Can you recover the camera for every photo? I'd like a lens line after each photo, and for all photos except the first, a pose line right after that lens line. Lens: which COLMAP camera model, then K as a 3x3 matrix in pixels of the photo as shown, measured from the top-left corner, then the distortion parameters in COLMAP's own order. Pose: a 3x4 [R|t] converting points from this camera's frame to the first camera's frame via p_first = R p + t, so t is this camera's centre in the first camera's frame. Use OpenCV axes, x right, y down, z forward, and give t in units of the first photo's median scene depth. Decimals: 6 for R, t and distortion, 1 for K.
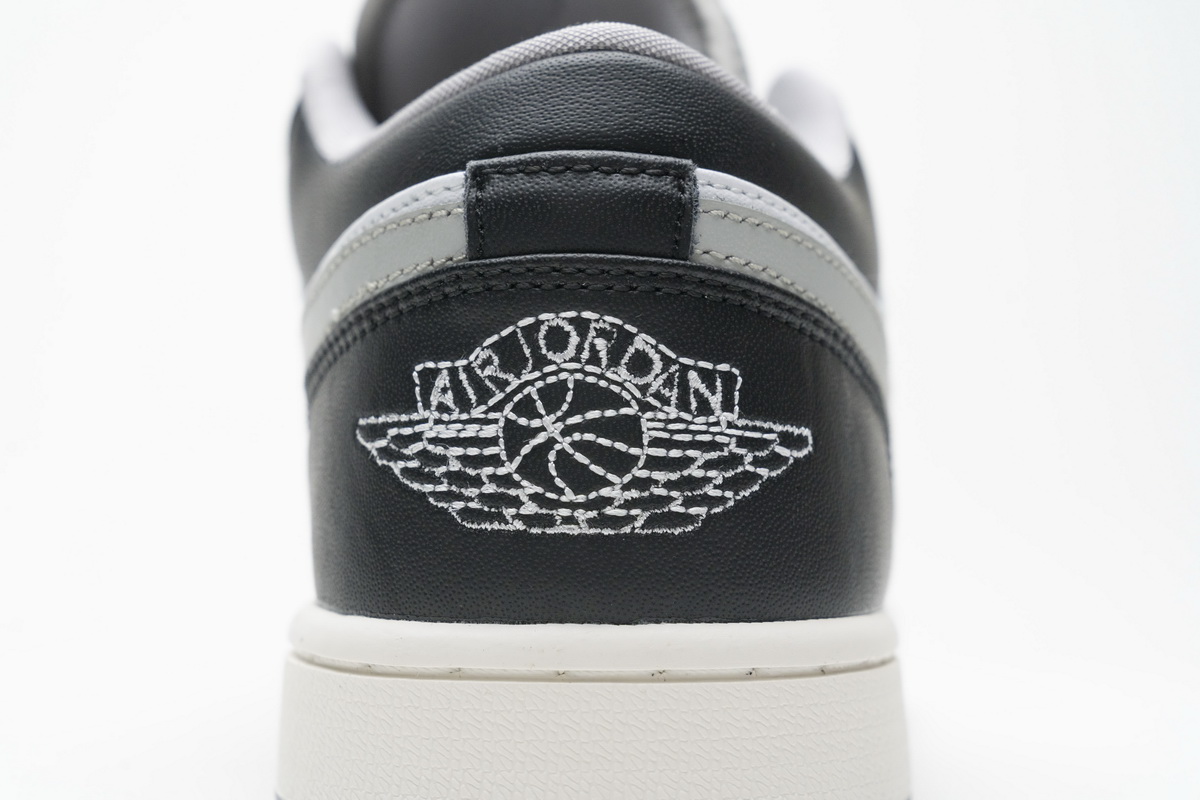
lens RADIAL K [[2419.6, 0, 600.0], [0, 2419.6, 400.0], [0, 0, 1]] dist [0.041481, 0.027642]
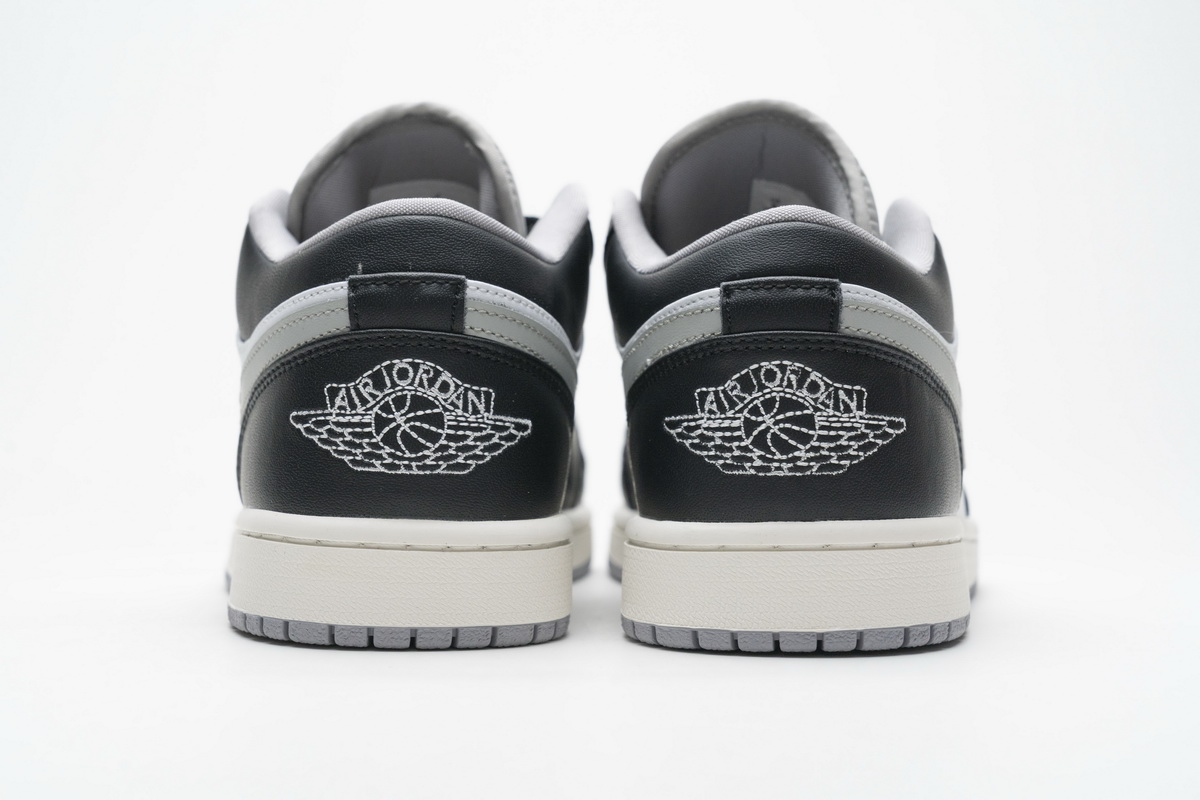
lens RADIAL K [[2419.6, 0, 600.0], [0, 2419.6, 400.0], [0, 0, 1]] dist [0.041481, 0.027642]
pose [[0.997062, -0.020050, -0.073933, -0.010707], [0.021265, 0.999651, 0.015687, -0.038528], [0.073593, -0.017213, 0.997140, -0.938155]]
